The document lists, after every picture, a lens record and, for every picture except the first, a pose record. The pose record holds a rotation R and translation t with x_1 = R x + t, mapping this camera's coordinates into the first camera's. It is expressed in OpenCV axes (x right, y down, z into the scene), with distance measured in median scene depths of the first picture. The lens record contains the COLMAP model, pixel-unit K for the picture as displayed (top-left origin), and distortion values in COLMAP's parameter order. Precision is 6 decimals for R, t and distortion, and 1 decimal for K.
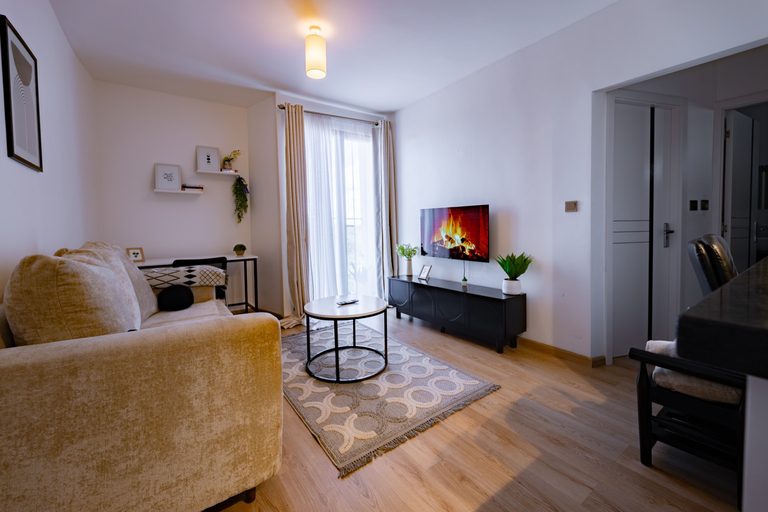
lens RADIAL K [[313.0, 0, 382.0], [0, 313.0, 240.3], [0, 0, 1]] dist [0.000467, 0.000204]
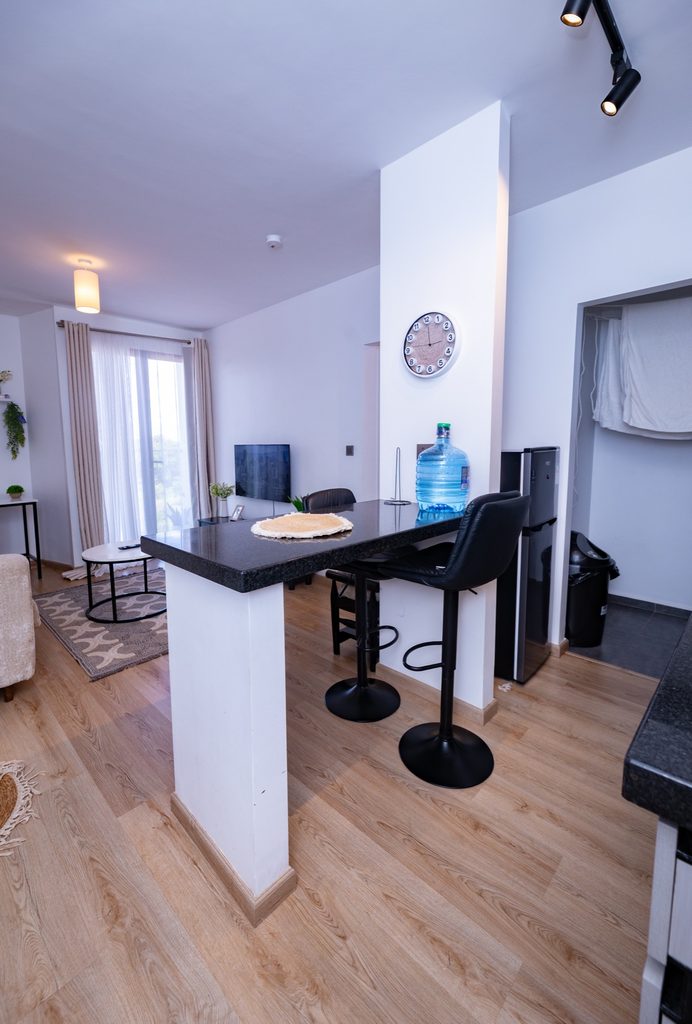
lens RADIAL K [[435.2, 0, 340.5], [0, 435.2, 494.9], [0, 0, 1]] dist [-0.001240, 0.000608]
pose [[0.984971, -0.014477, 0.172109, 0.250518], [0.003274, 0.997867, 0.065198, -0.042625], [-0.172686, -0.063654, 0.982918, -0.370516]]
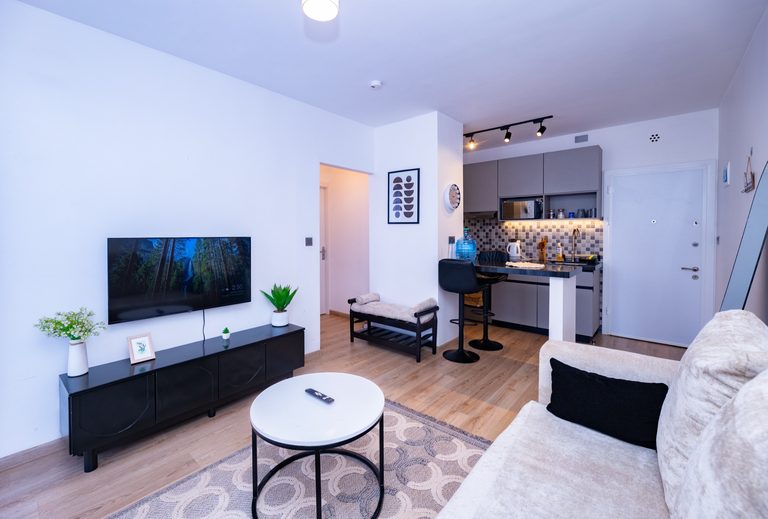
lens RADIAL K [[326.4, 0, 376.7], [0, 326.4, 243.0], [0, 0, 1]] dist [-0.001240, 0.000608]
pose [[-0.221507, -0.015933, 0.975029, -0.624466], [0.051289, 0.998292, 0.027964, -0.099723], [-0.973809, 0.056203, -0.220311, 0.815621]]
